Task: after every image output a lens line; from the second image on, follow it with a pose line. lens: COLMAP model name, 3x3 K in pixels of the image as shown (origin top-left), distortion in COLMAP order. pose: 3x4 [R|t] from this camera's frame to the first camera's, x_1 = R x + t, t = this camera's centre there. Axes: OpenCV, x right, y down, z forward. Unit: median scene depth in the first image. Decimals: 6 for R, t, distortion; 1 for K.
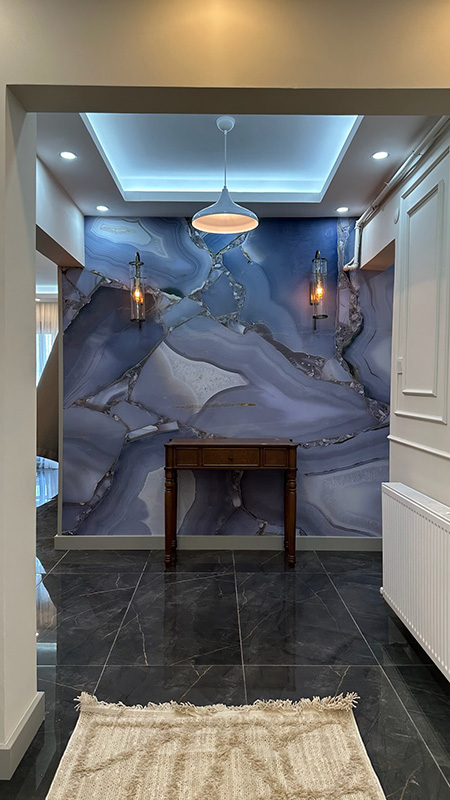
lens RADIAL K [[561.8, 0, 228.1], [0, 561.8, 402.5], [0, 0, 1]] dist [0.089191, -0.023934]
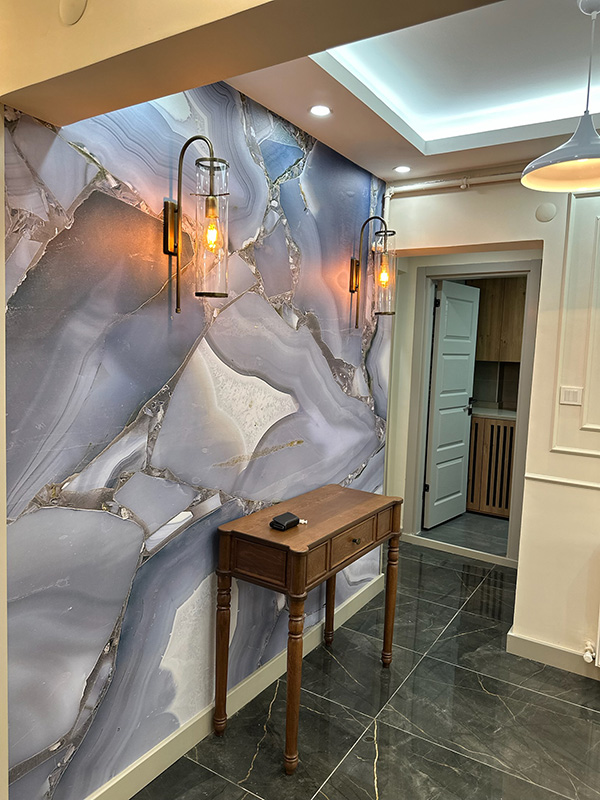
lens RADIAL K [[563.2, 0, 300.8], [0, 563.2, 398.7], [0, 0, 1]] dist [0.029537, -0.040472]
pose [[0.542928, -0.063858, 0.837348, -0.482508], [-0.006210, 0.996772, 0.080043, -0.095317], [-0.839756, -0.048658, 0.540779, 0.665161]]
